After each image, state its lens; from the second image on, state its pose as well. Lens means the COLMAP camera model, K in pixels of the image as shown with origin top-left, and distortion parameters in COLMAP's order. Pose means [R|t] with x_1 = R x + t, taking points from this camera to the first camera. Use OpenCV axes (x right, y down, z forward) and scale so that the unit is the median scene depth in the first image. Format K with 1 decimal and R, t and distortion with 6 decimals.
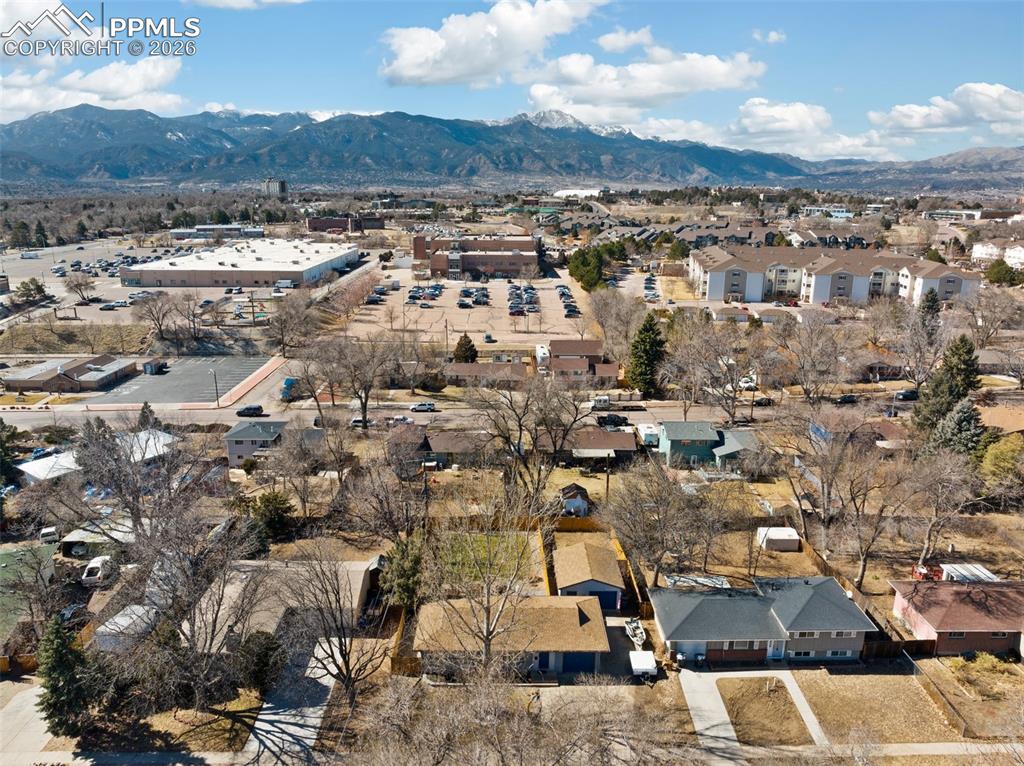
lens RADIAL K [[716.4, 0, 512.0], [0, 716.4, 383.0], [0, 0, 1]] dist [-0.030767, -0.003774]
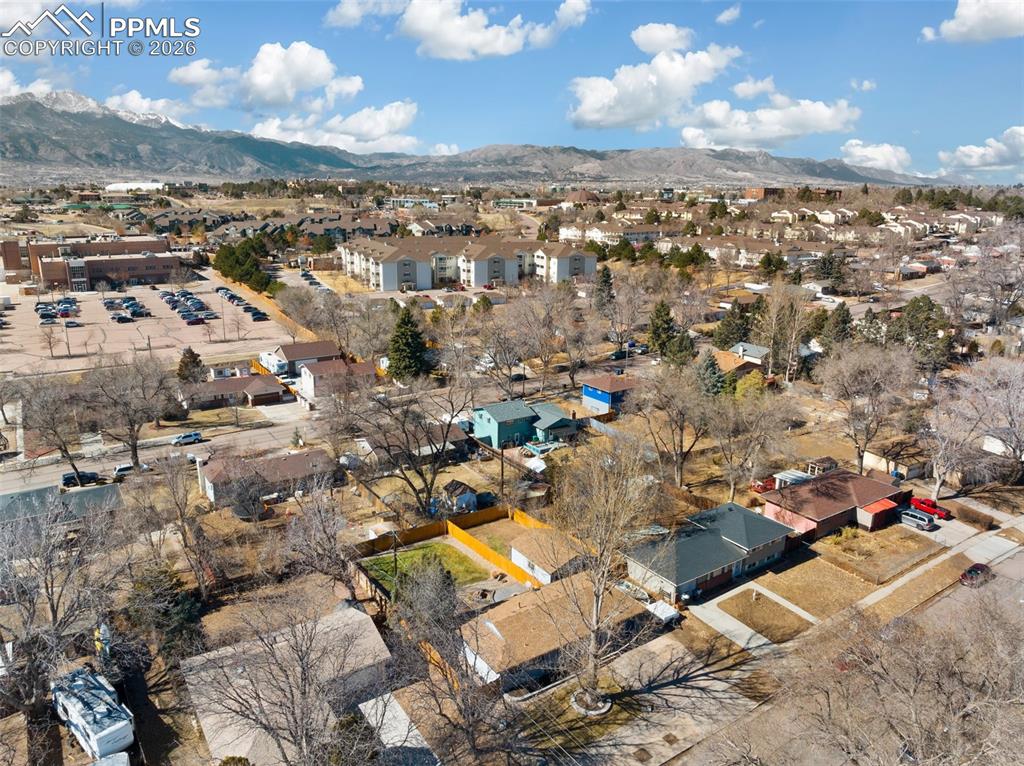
lens RADIAL K [[716.4, 0, 512.0], [0, 716.4, 383.0], [0, 0, 1]] dist [-0.030767, -0.003774]
pose [[0.833805, -0.142326, 0.533398, -0.137548], [0.136908, 0.989323, 0.049966, -0.012170], [-0.534814, 0.031365, 0.844387, 0.042863]]
